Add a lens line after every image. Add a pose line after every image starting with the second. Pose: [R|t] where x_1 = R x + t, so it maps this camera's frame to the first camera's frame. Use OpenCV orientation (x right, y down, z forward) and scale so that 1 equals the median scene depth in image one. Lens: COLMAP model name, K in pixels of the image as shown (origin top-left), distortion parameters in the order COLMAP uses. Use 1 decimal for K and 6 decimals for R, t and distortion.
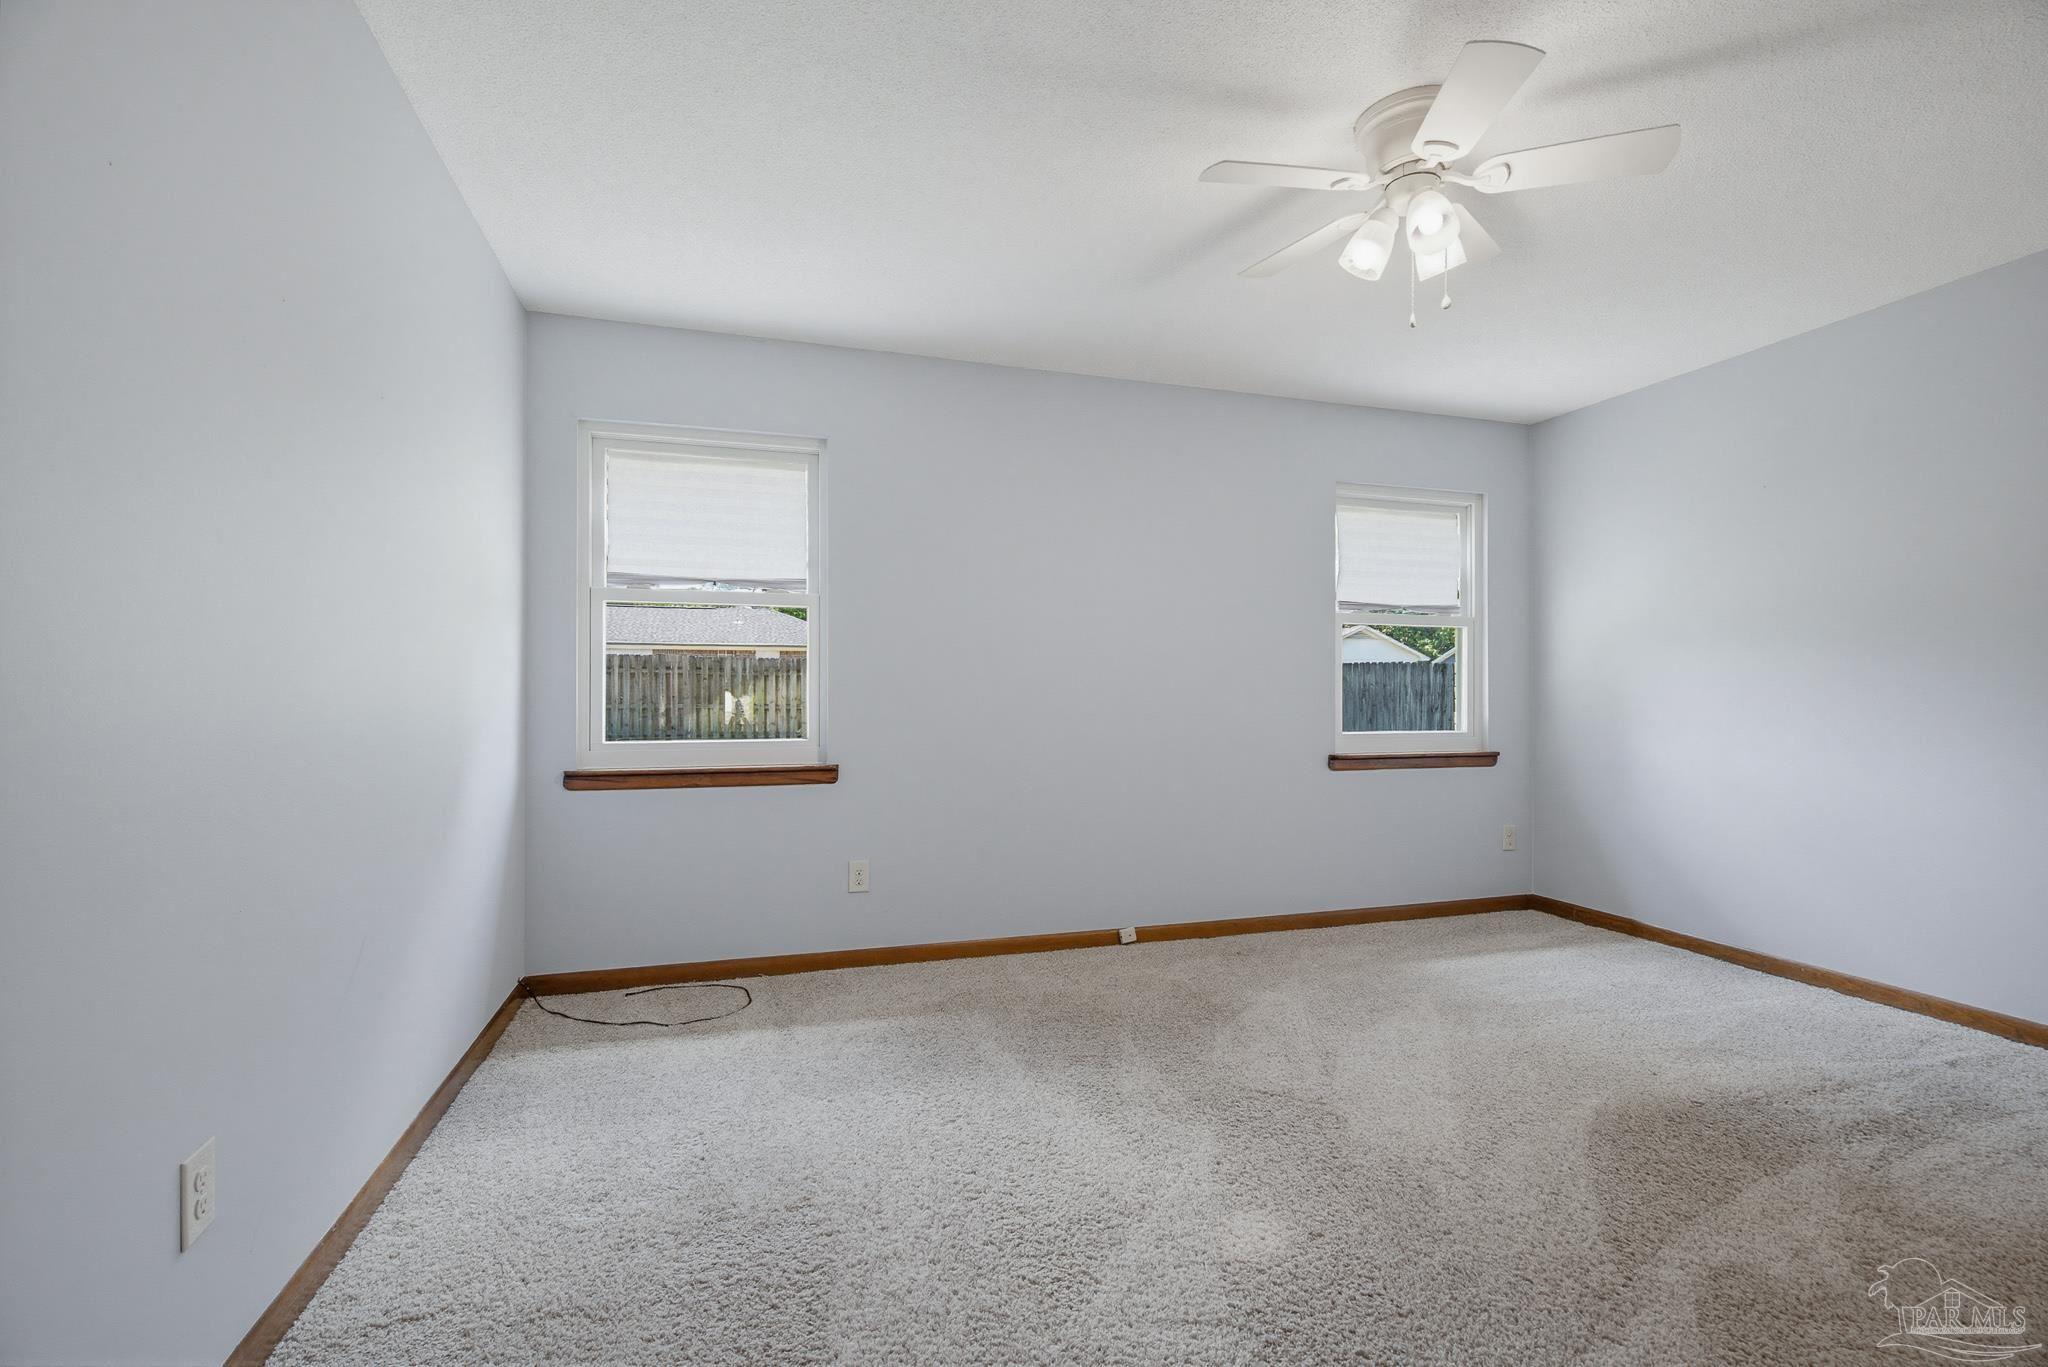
lens RADIAL K [[932.1, 0, 1030.5], [0, 932.1, 672.1], [0, 0, 1]] dist [0.011820, -0.005565]
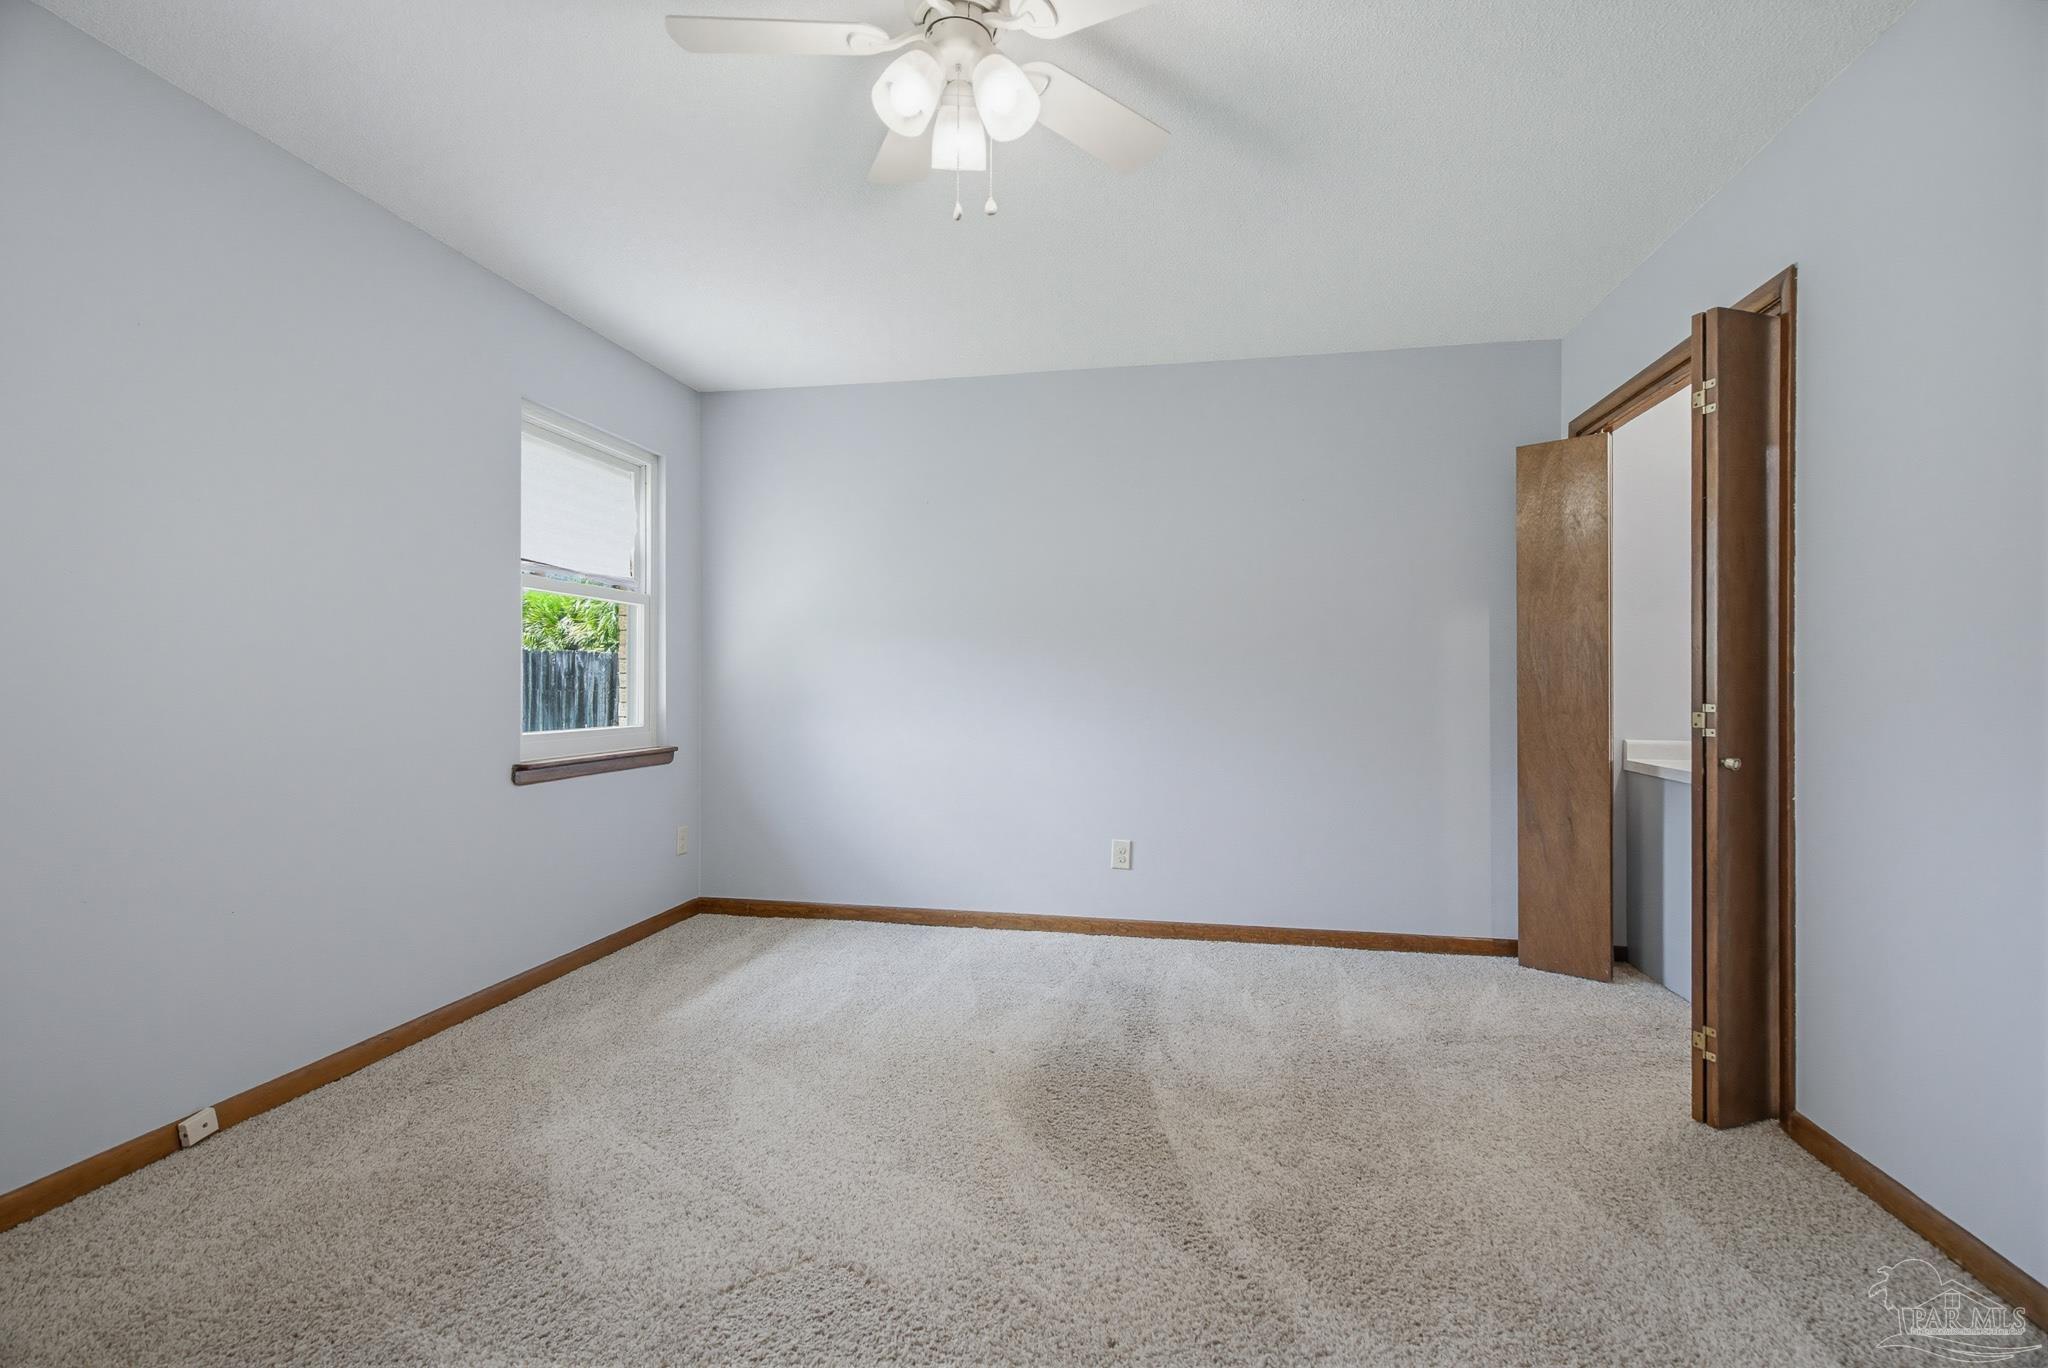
lens RADIAL K [[932.1, 0, 1030.5], [0, 932.1, 672.6], [0, 0, 1]] dist [0.011820, -0.005565]
pose [[0.482043, 0.008328, 0.876108, -0.144028], [-0.020124, 0.999796, 0.001569, 0.006915], [-0.875916, -0.018387, 0.482113, 0.316724]]
